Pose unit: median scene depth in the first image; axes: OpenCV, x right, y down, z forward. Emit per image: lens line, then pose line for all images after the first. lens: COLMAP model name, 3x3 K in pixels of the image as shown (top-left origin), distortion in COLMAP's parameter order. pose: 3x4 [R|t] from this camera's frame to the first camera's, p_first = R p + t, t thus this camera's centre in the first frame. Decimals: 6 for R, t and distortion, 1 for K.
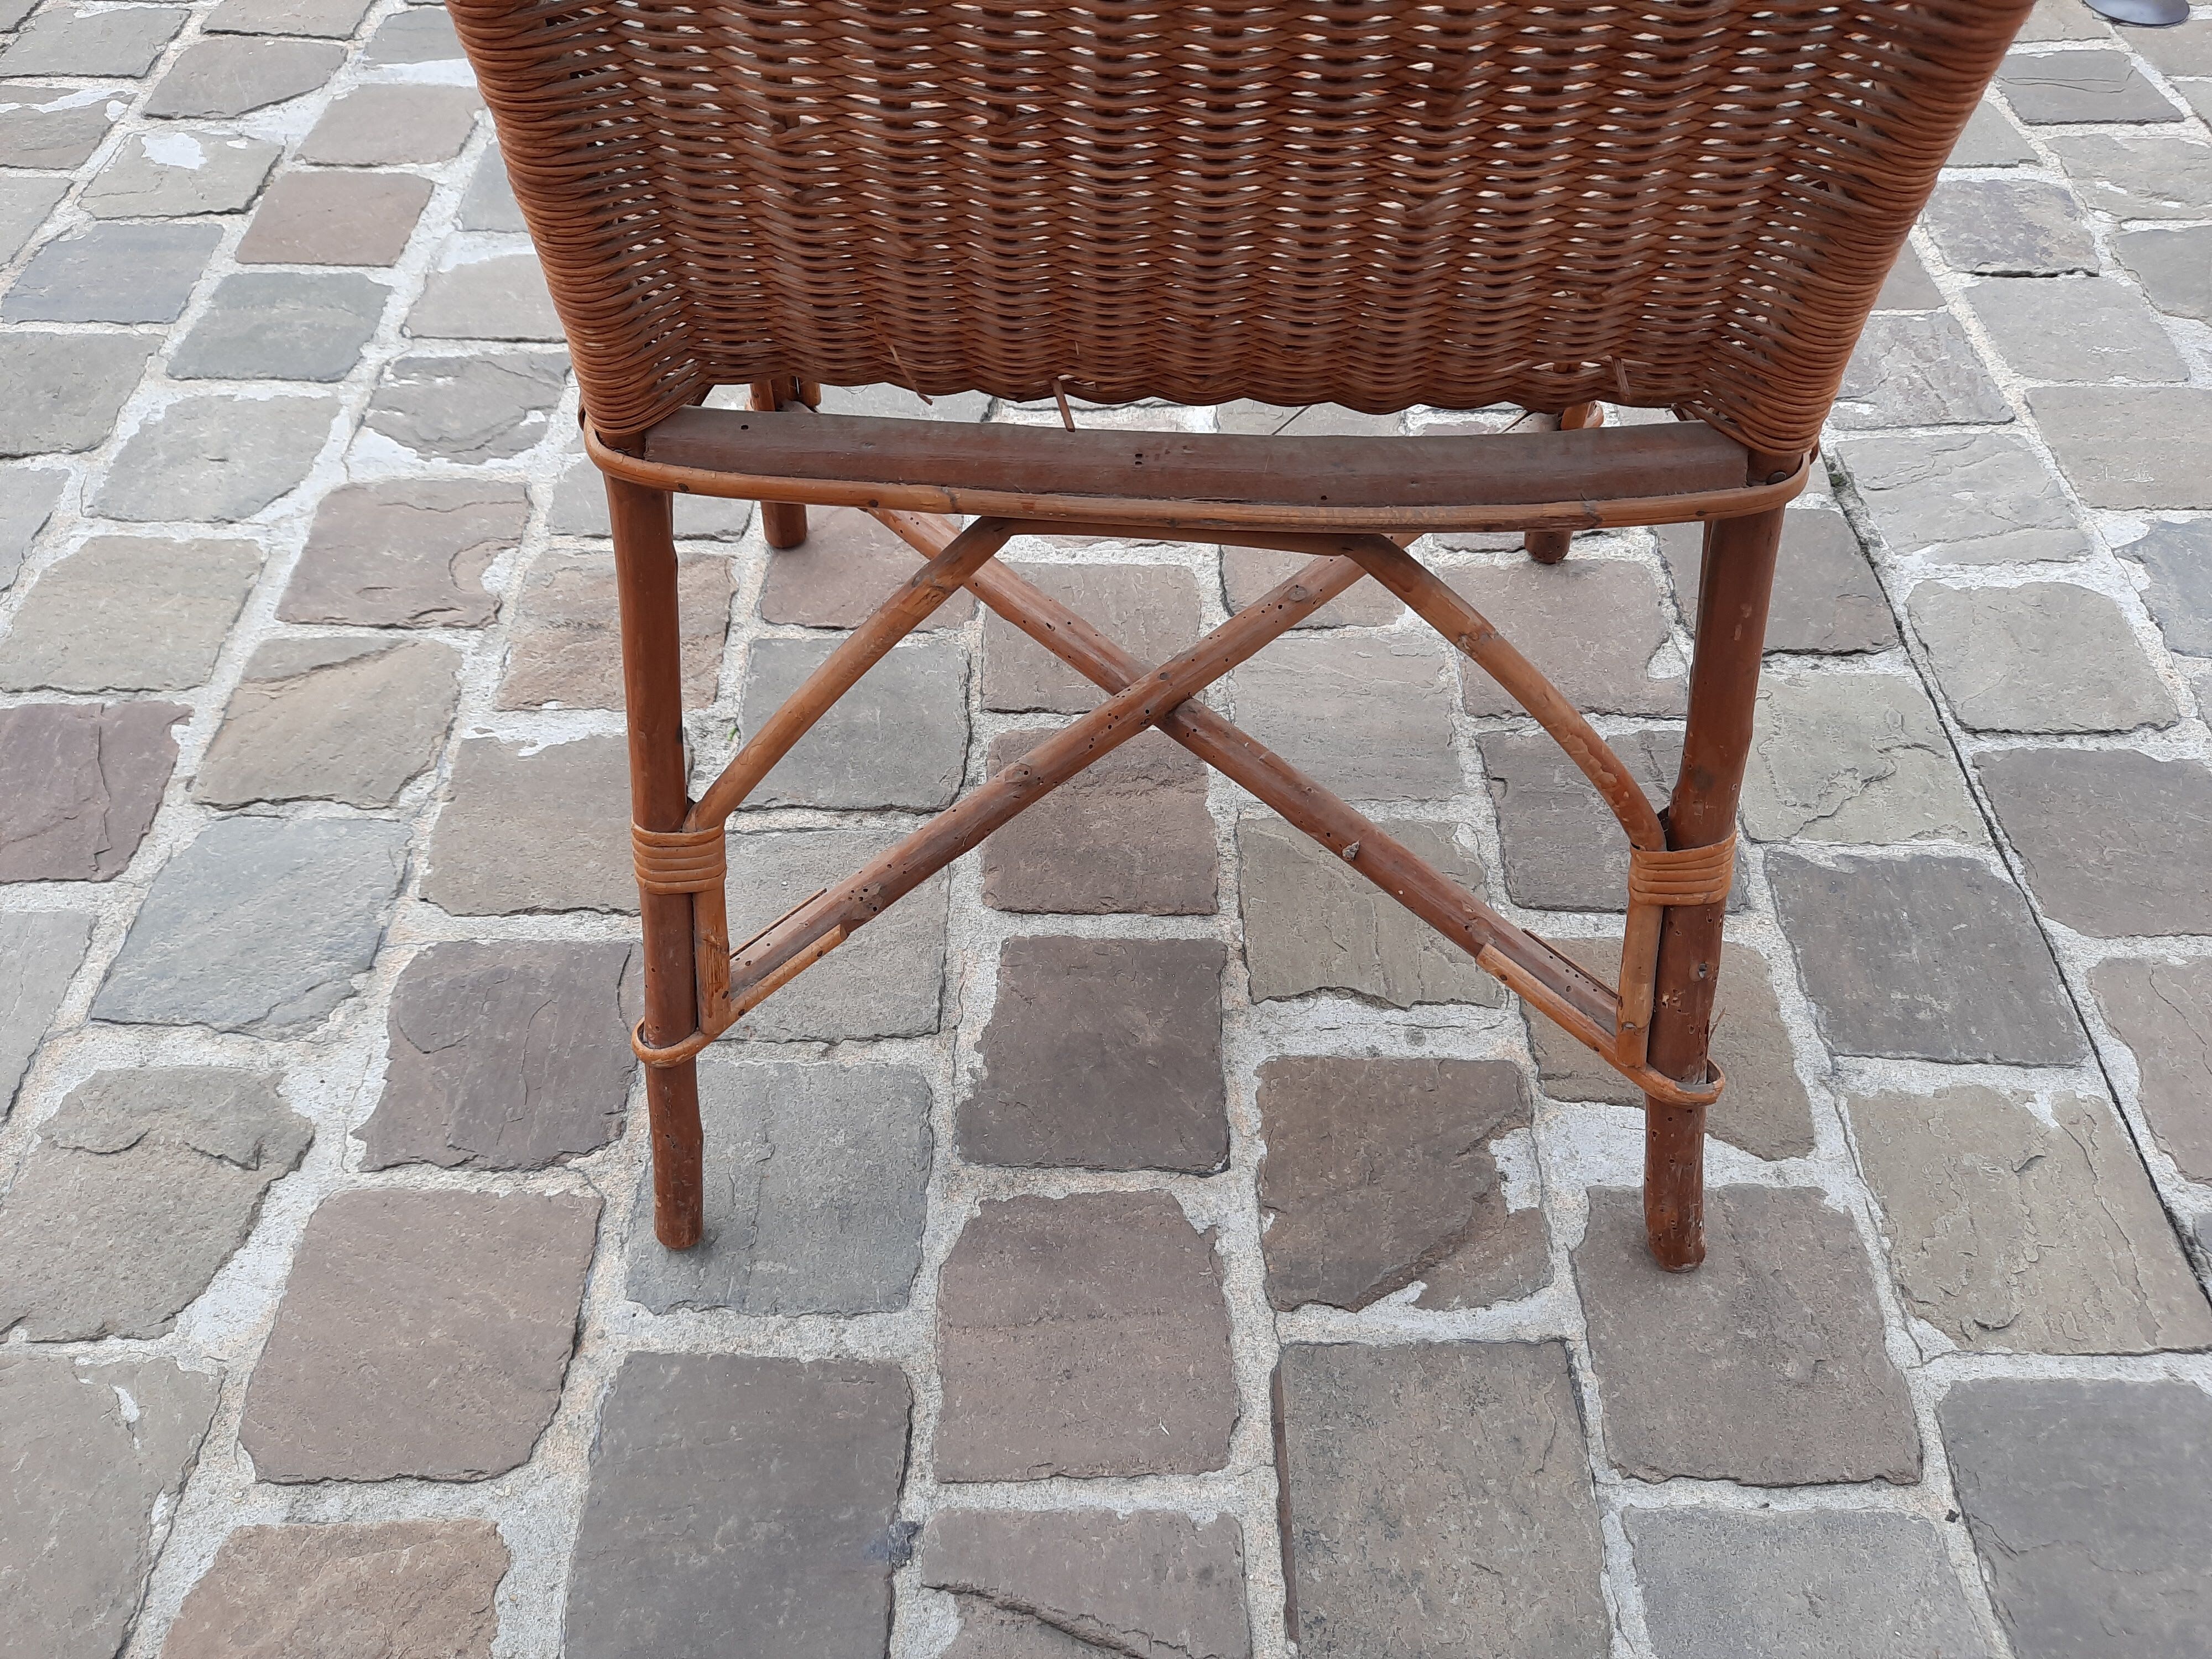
lens RADIAL K [[1594.4, 0, 1133.2], [0, 1594.4, 825.8], [0, 0, 1]] dist [0.037988, -0.027282]
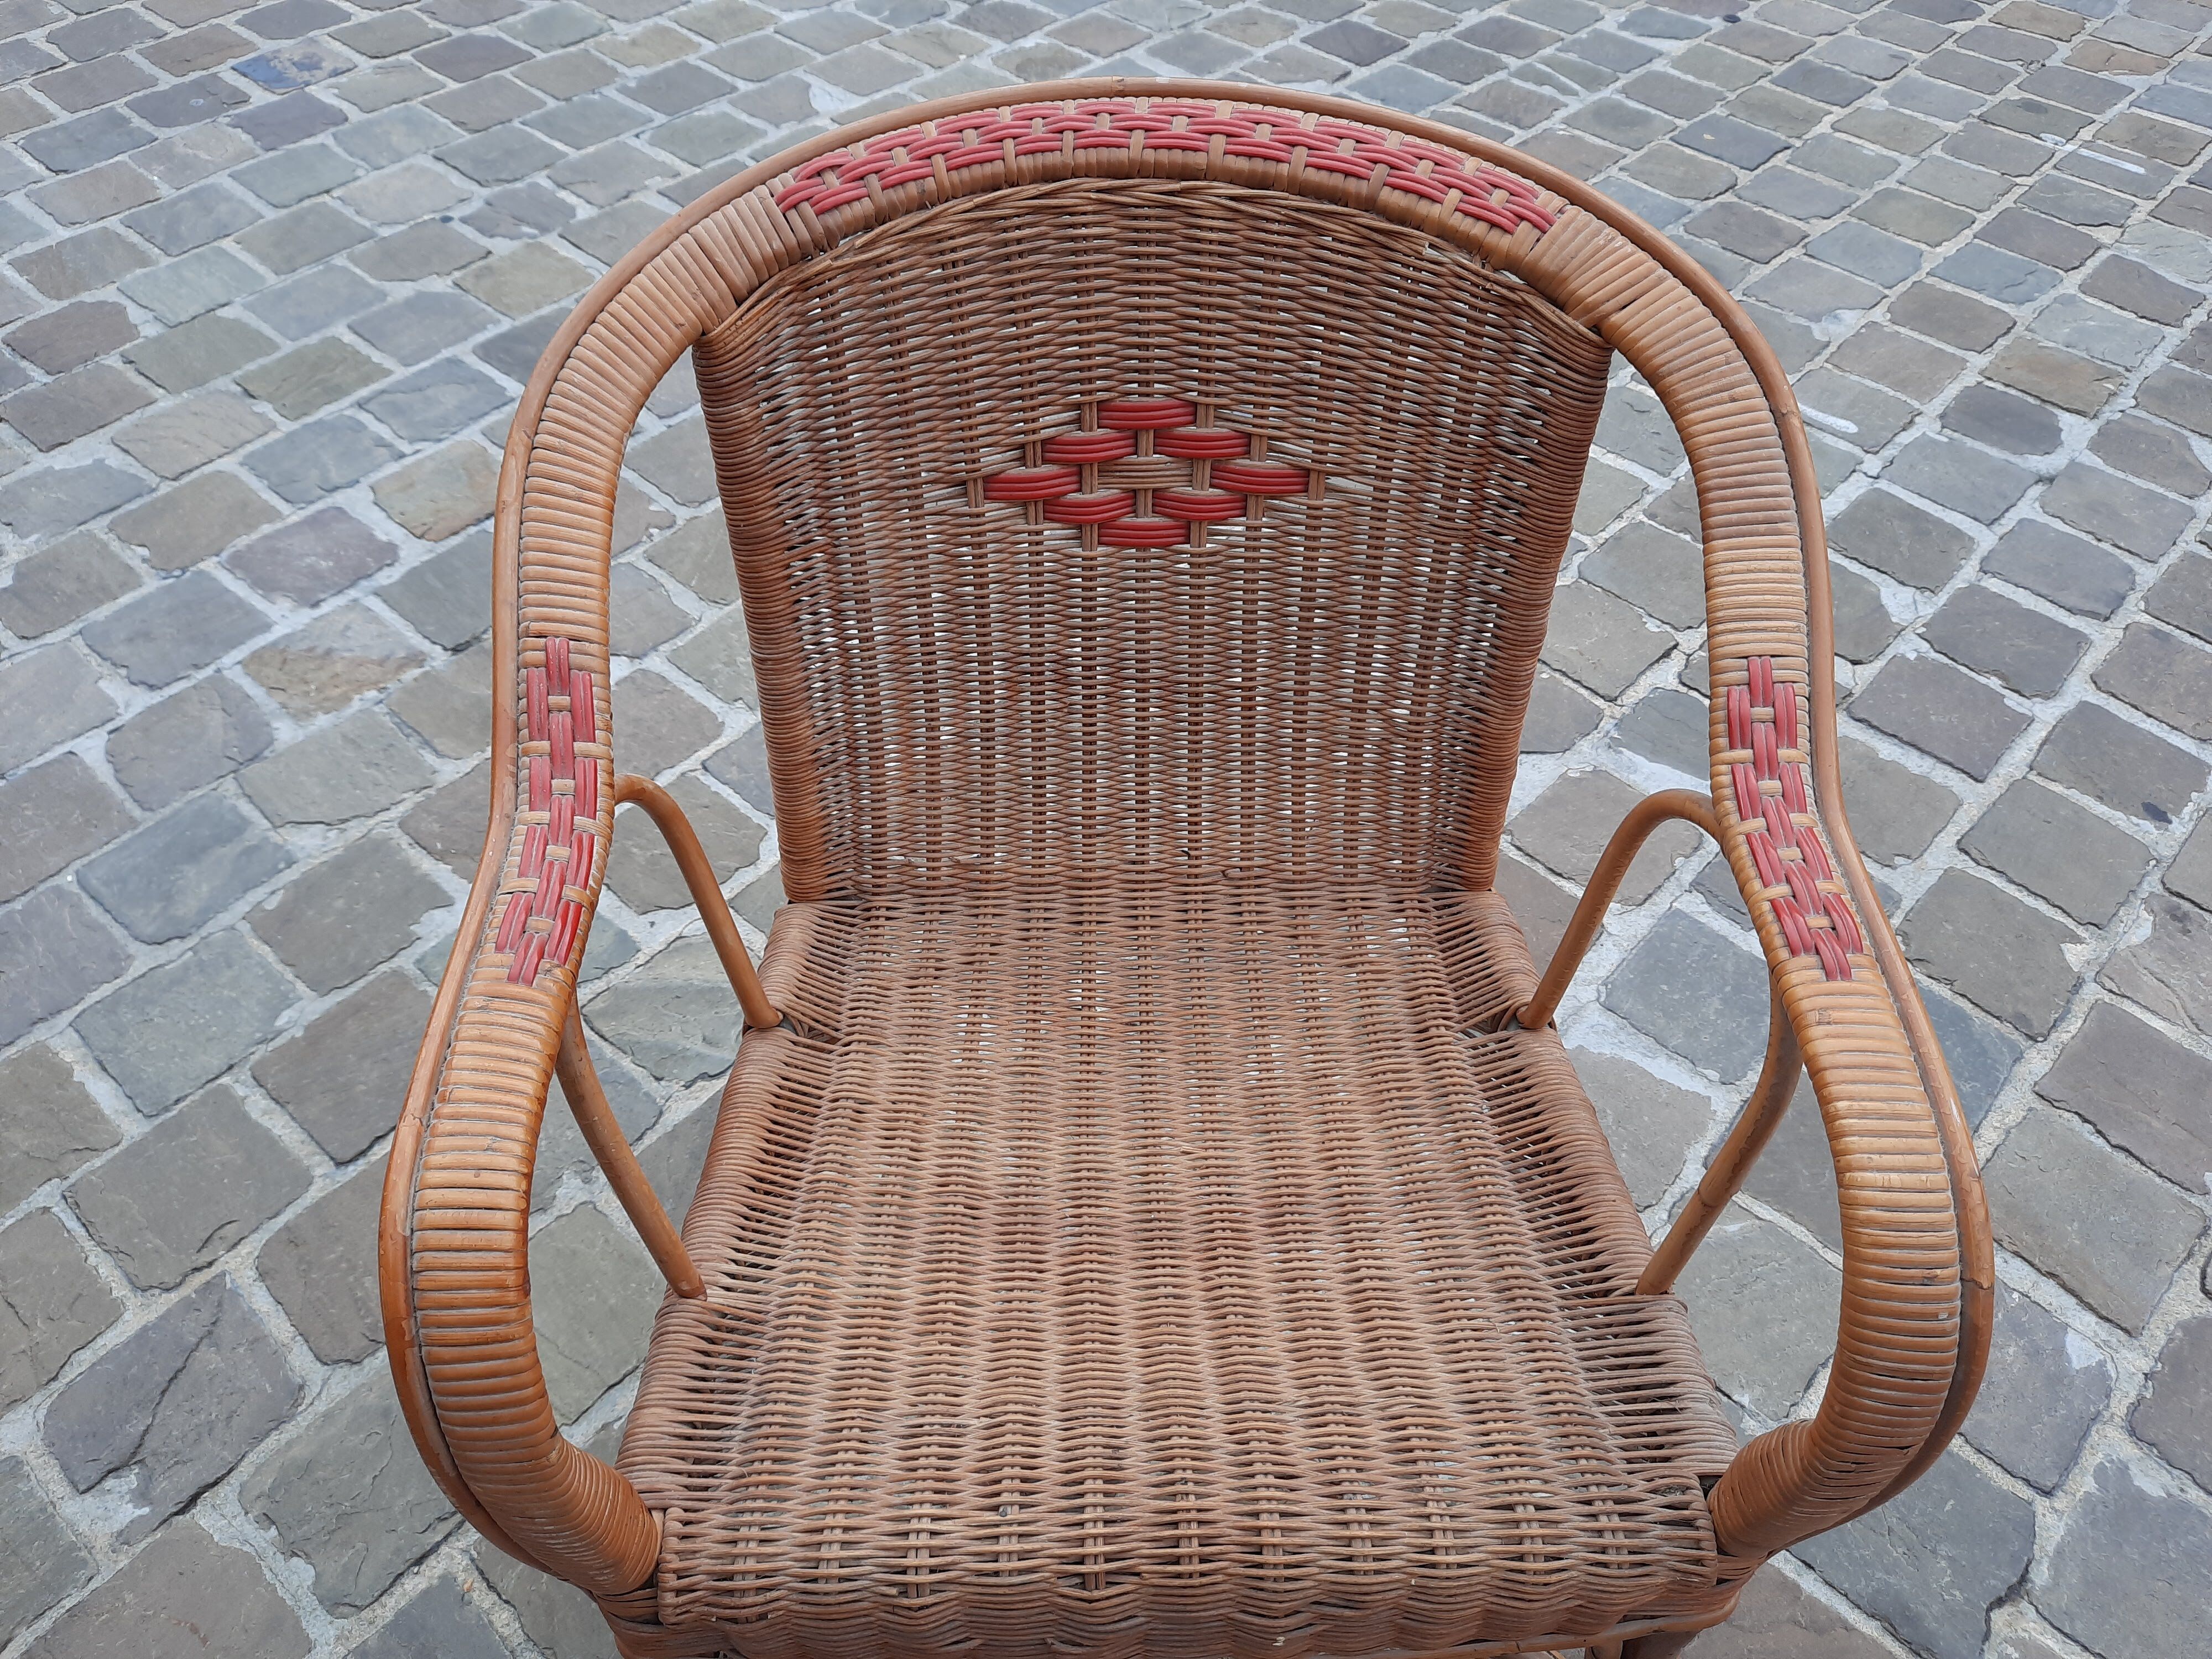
lens RADIAL K [[1594.4, 0, 1126.0], [0, 1594.4, 894.4], [0, 0, 1]] dist [0.037988, -0.027282]
pose [[0.735527, 0.523207, -0.430411, -0.372968], [-0.539767, 0.836500, 0.094444, -0.567411], [0.409452, 0.162856, 0.897678, -0.087738]]
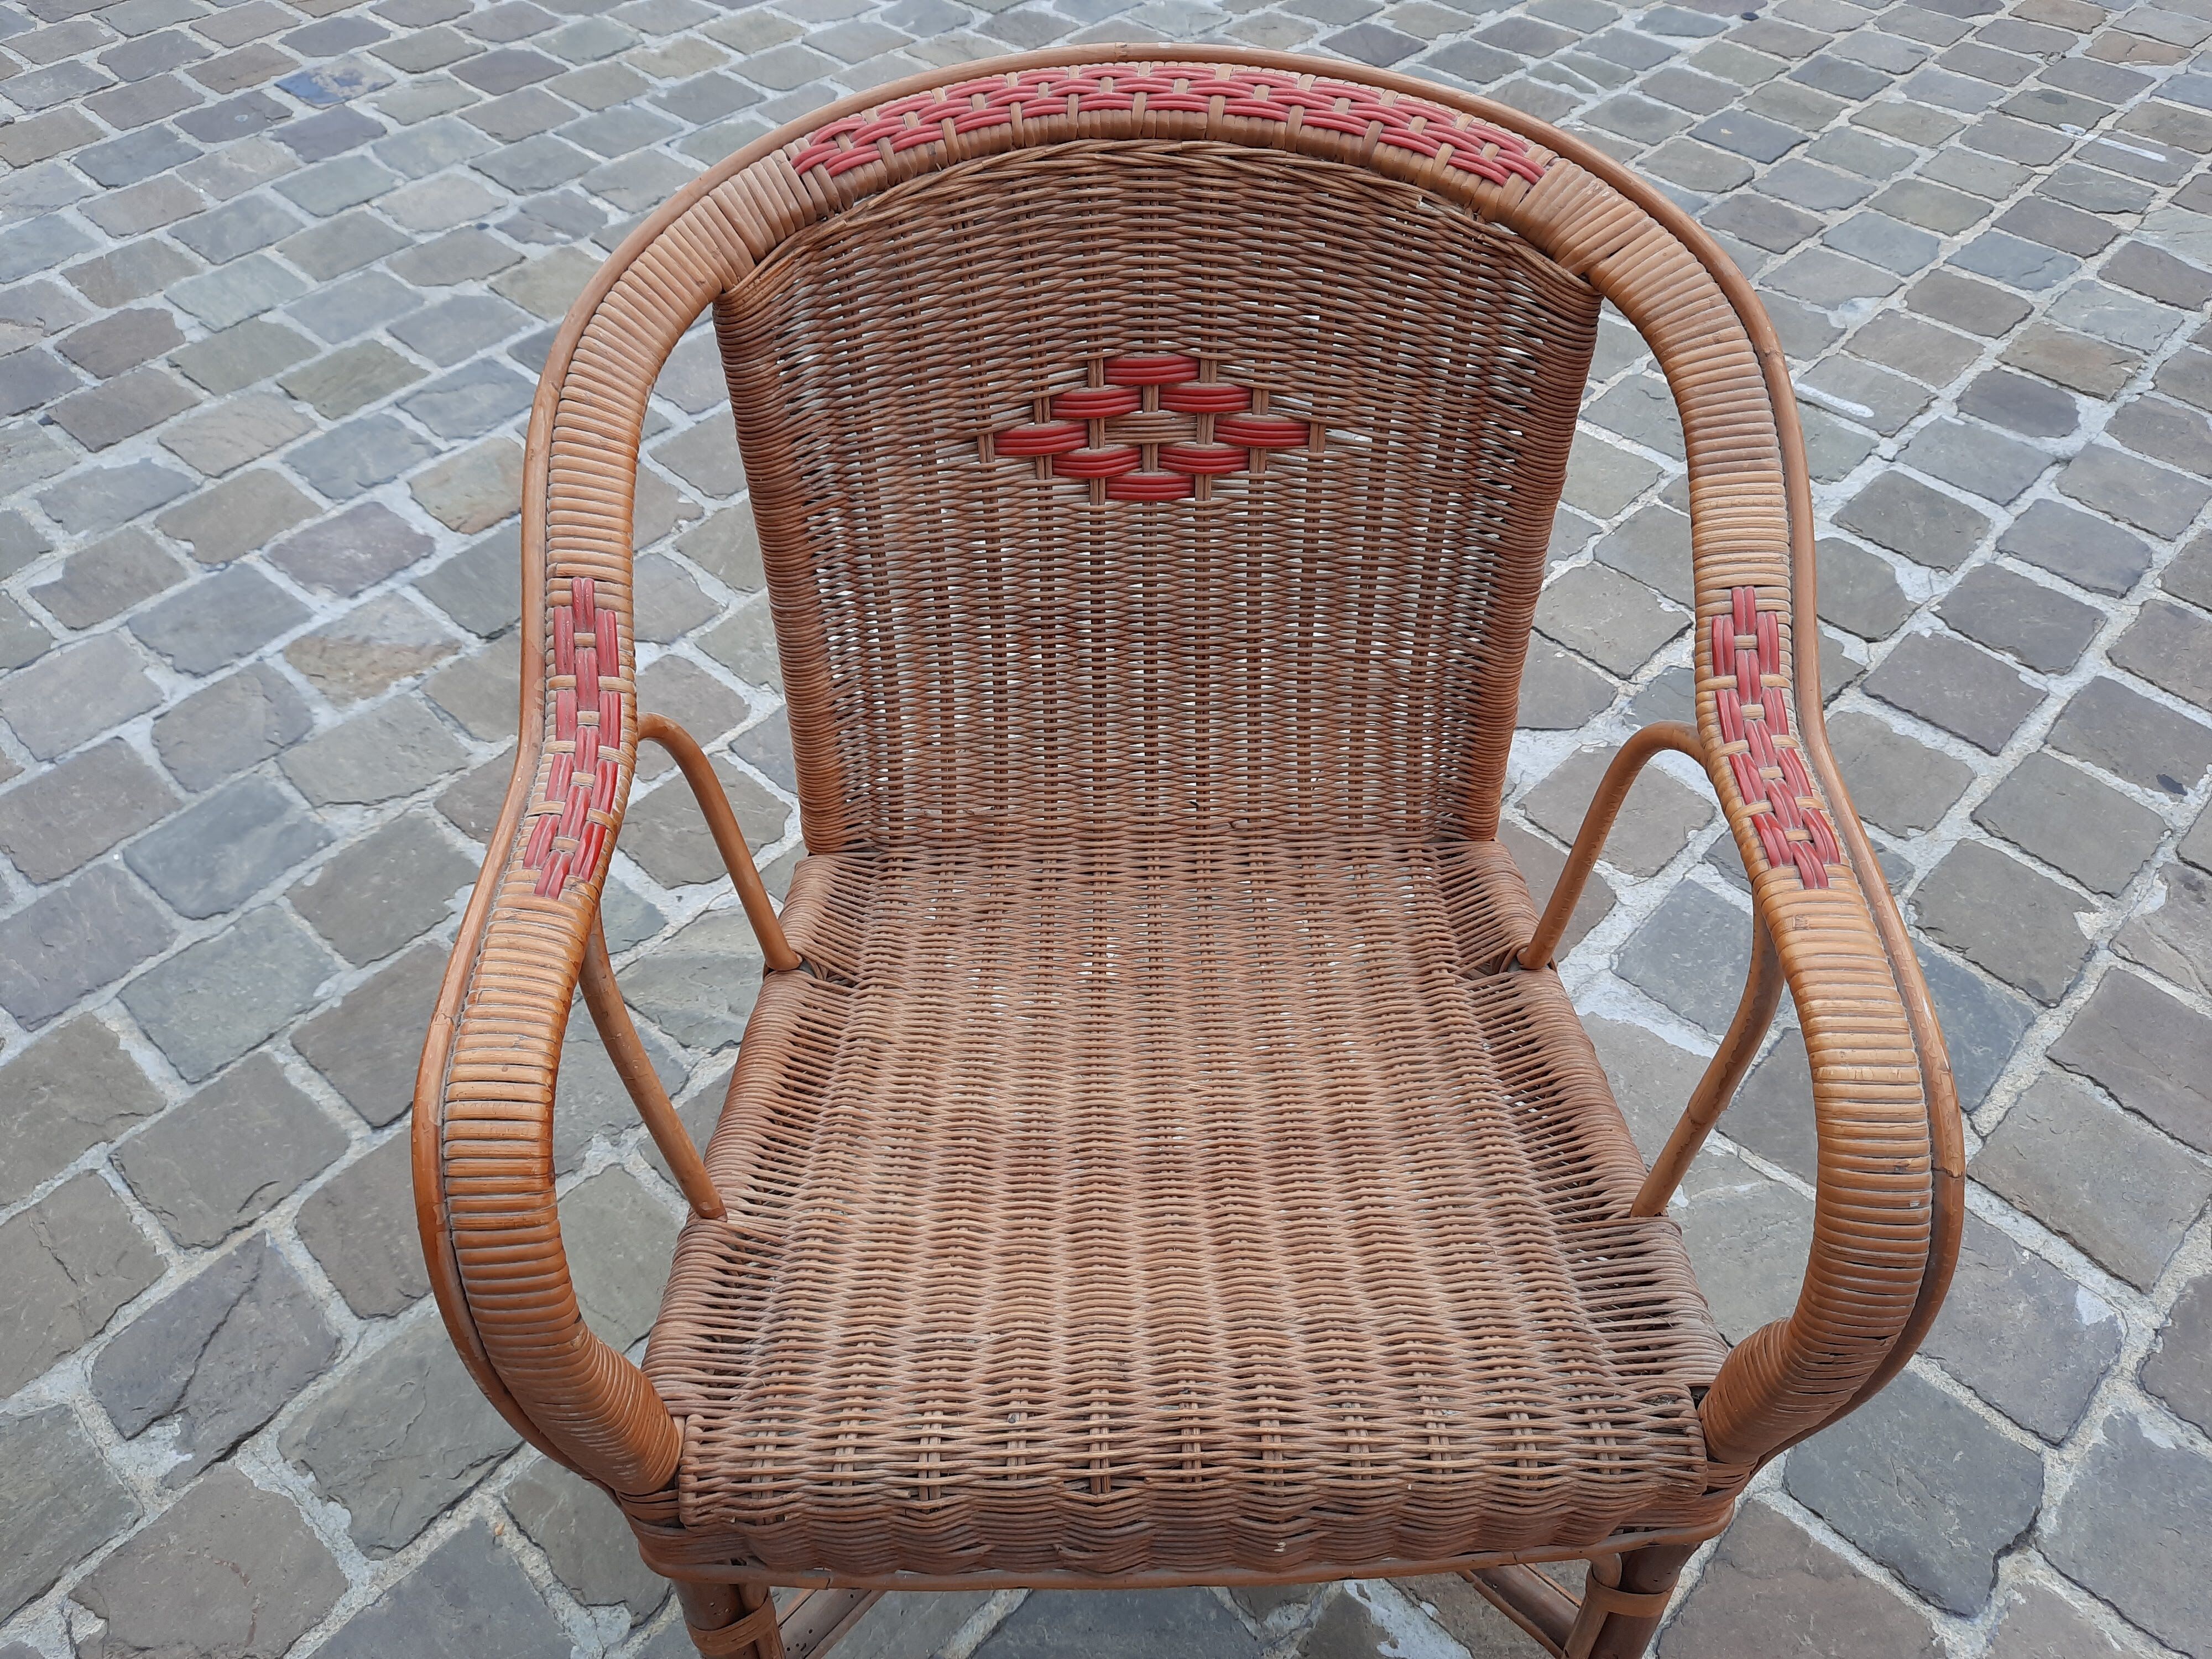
lens RADIAL K [[1594.4, 0, 1125.1], [0, 1594.4, 891.4], [0, 0, 1]] dist [0.037988, -0.027282]
pose [[0.728655, 0.515466, -0.450951, -0.327790], [-0.534801, 0.839560, 0.095530, -0.540269], [0.427843, 0.171561, 0.887422, -0.098325]]
